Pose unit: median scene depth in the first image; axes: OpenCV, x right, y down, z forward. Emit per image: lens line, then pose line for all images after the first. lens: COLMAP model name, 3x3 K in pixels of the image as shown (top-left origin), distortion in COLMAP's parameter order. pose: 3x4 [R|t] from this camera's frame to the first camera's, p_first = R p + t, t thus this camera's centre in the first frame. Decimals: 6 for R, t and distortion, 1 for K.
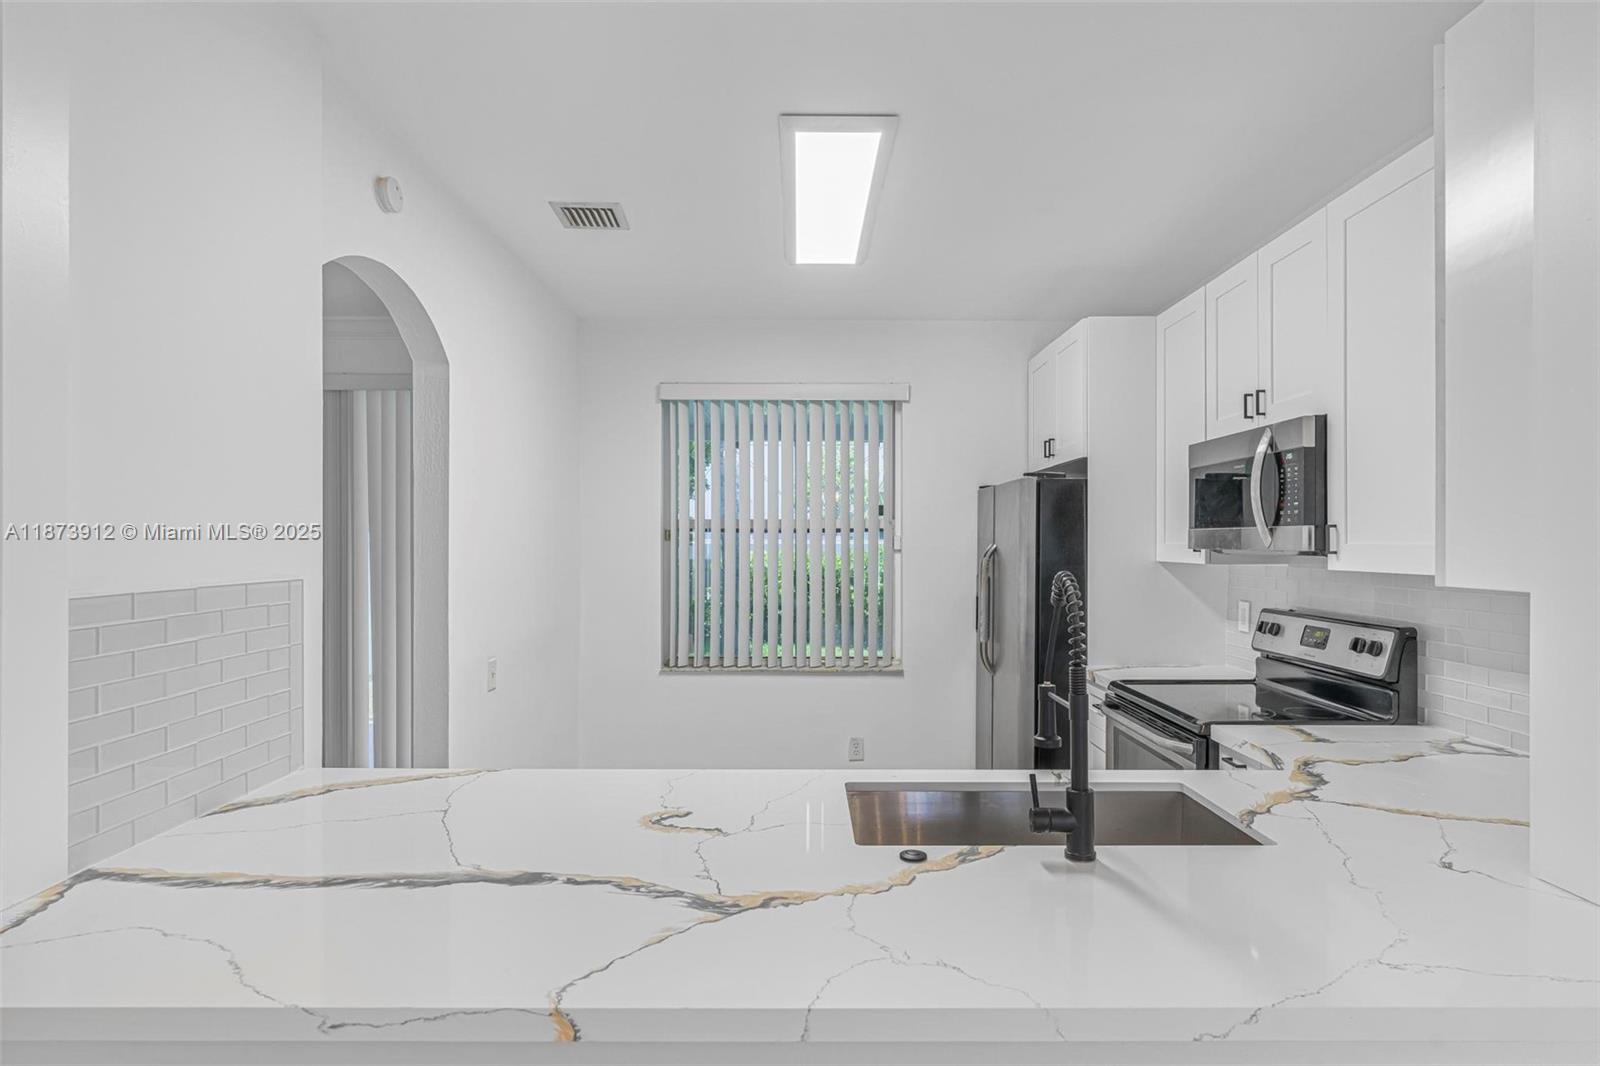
lens RADIAL K [[861.9, 0, 797.5], [0, 861.9, 541.9], [0, 0, 1]] dist [-0.001475, -0.000575]
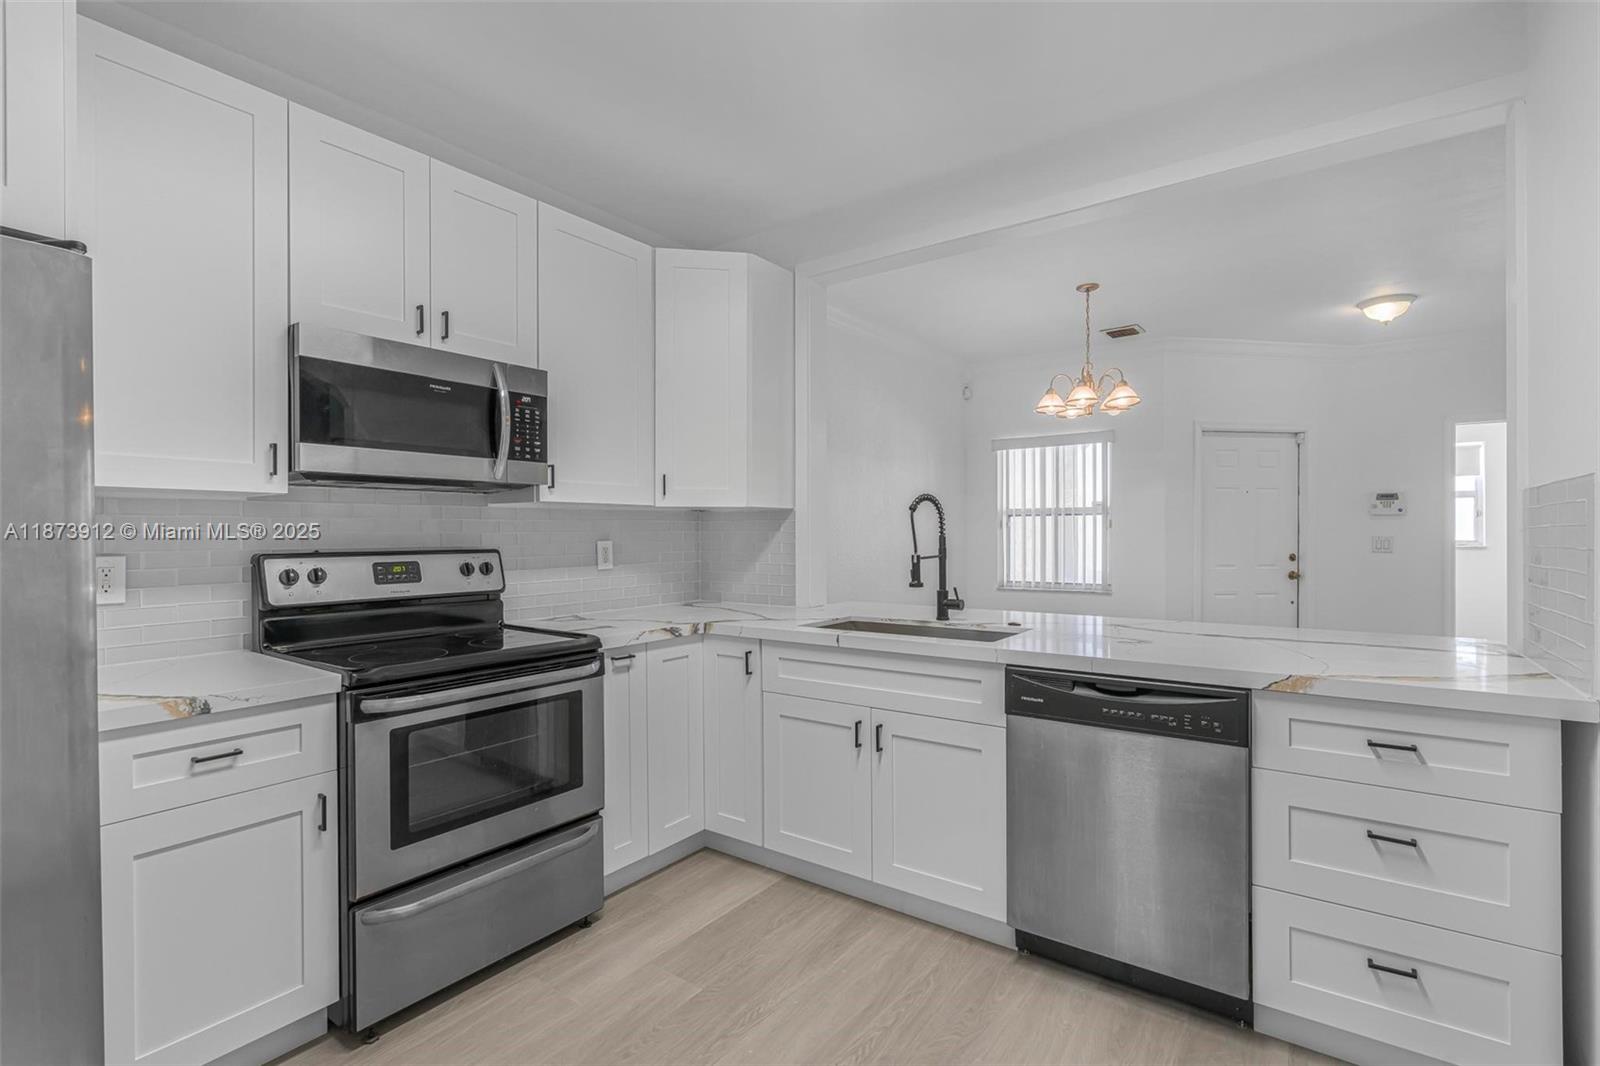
lens RADIAL K [[737.0, 0, 820.9], [0, 737.0, 534.9], [0, 0, 1]] dist [-0.000524, 0.000110]
pose [[-0.821740, 0.000378, 0.569863, -0.275141], [0.002632, 0.999992, 0.003131, 0.071072], [-0.569857, 0.004073, -0.821734, 1.493028]]
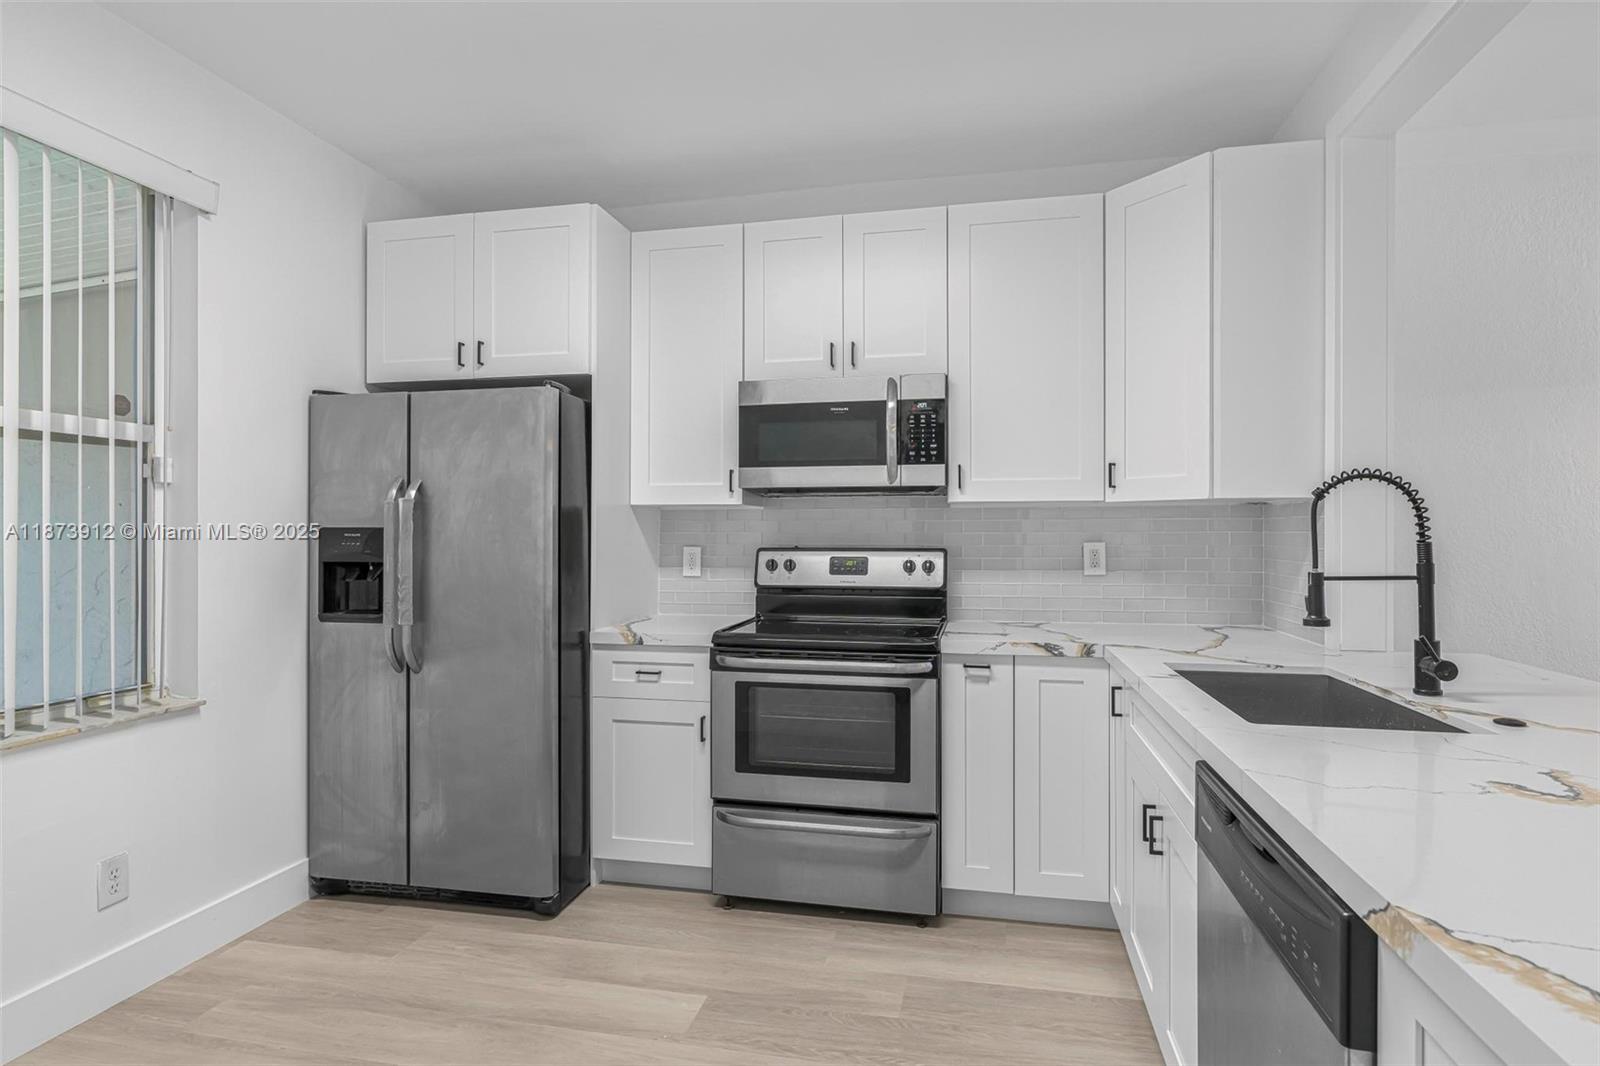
lens RADIAL K [[845.6, 0, 800.0], [0, 845.6, 533.0], [0, 0, 1]] dist [0.000011, 0.000510]
pose [[0.200022, -0.000083, 0.979791, -0.557072], [-0.000512, 1.000000, 0.000189, 0.070355], [-0.979791, -0.000539, 0.200022, 0.887270]]
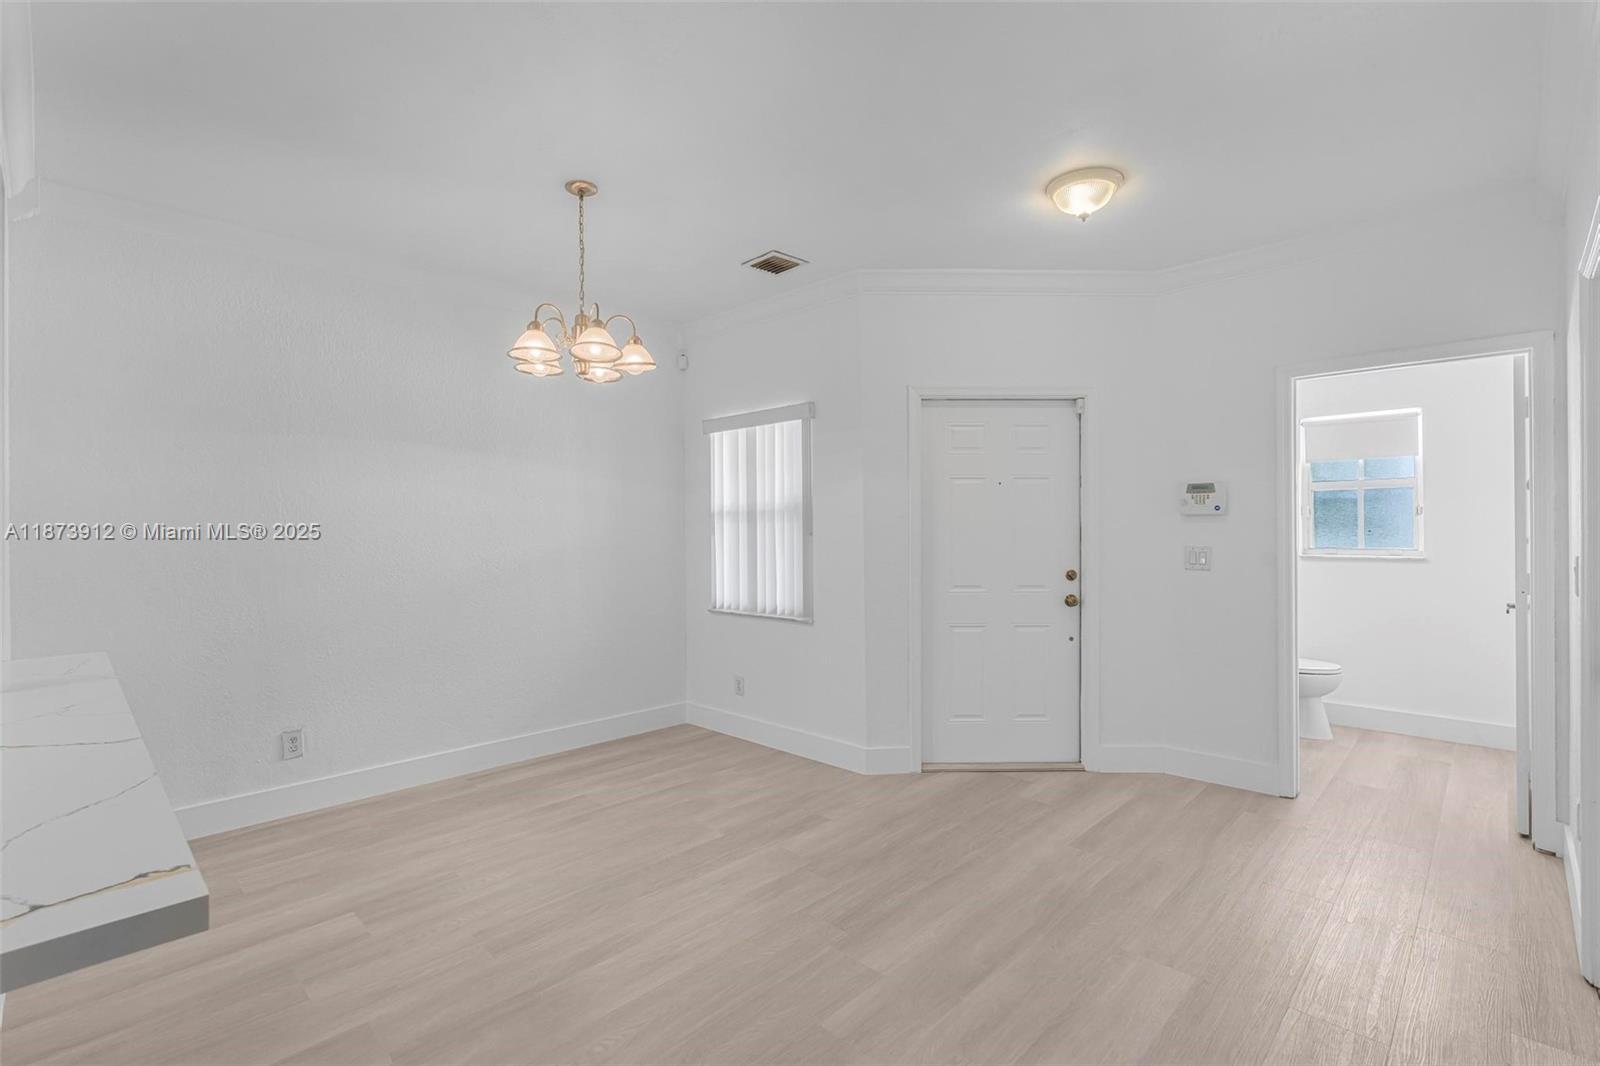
lens RADIAL K [[732.1, 0, 807.1], [0, 732.1, 530.3], [0, 0, 1]] dist [-0.002841, 0.000041]
pose [[-0.731301, 0.002444, 0.682051, -0.807563], [0.005193, 0.999985, 0.001984, 0.048510], [-0.682036, 0.004993, -0.731302, 0.432018]]
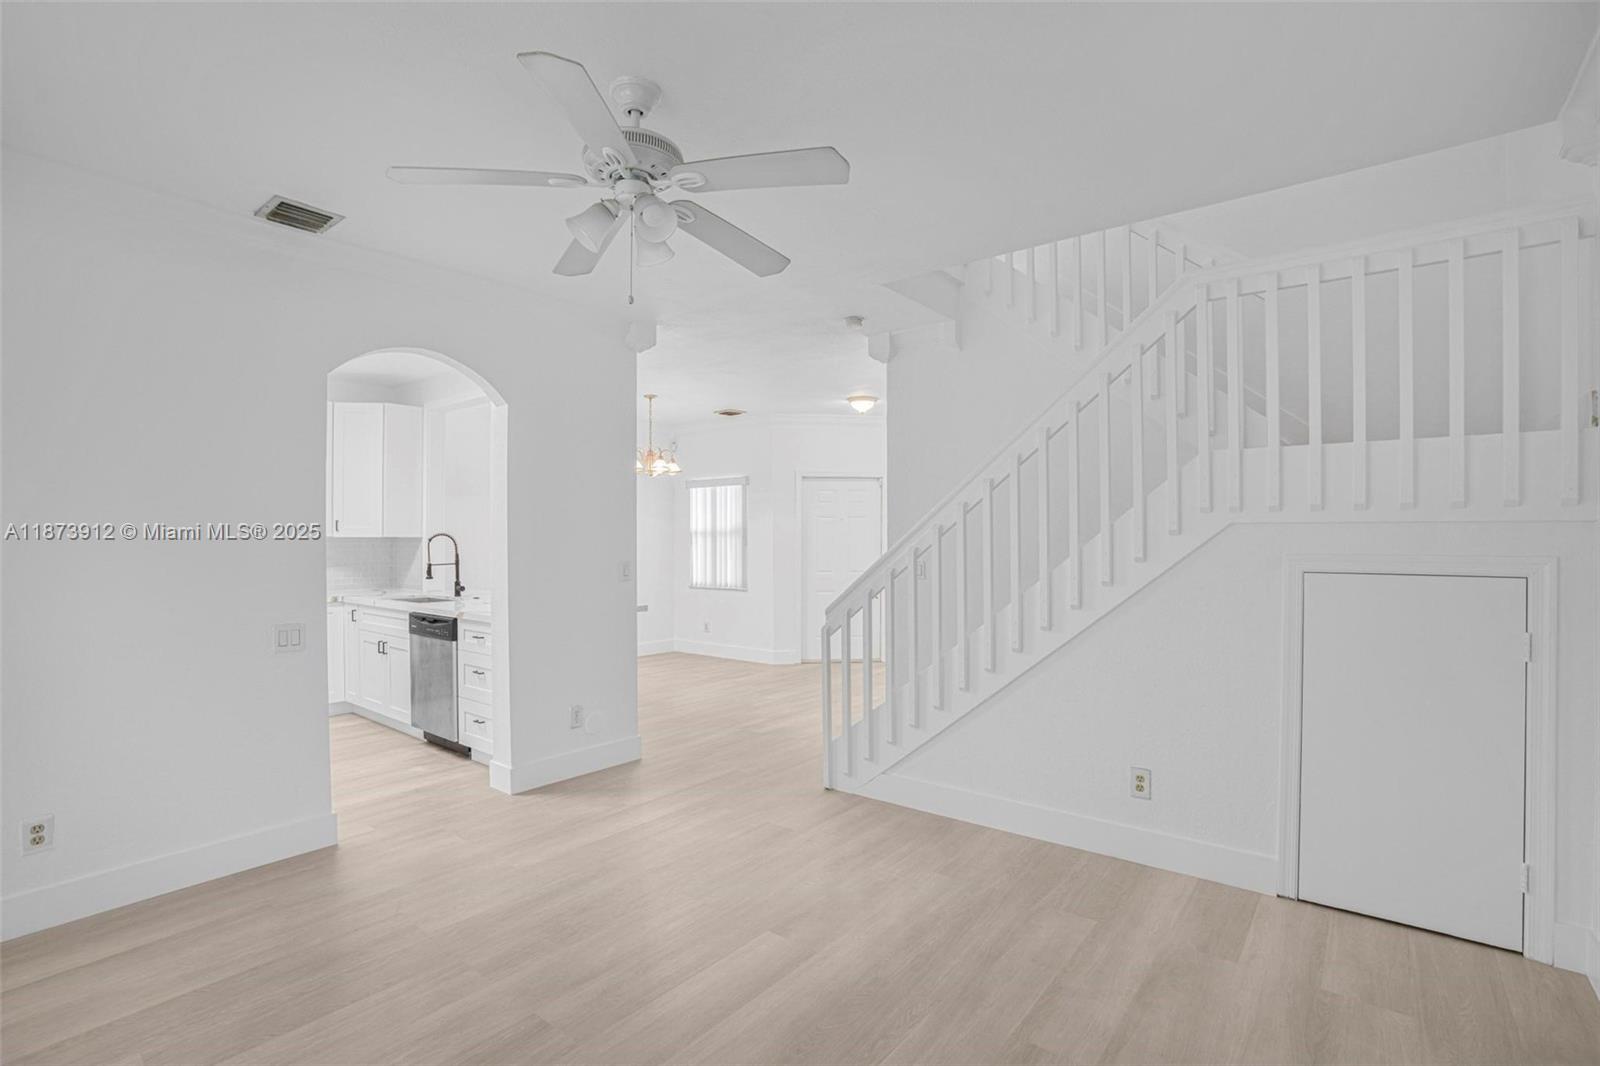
lens RADIAL K [[743.9, 0, 800.0], [0, 743.9, 533.0], [0, 0, 1]] dist [-0.056543, 0.000093]
pose [[-0.788223, 0.005719, 0.615364, -1.798878], [0.000987, 0.999967, -0.008030, 0.037514], [-0.615389, -0.005722, -0.788203, 1.552353]]
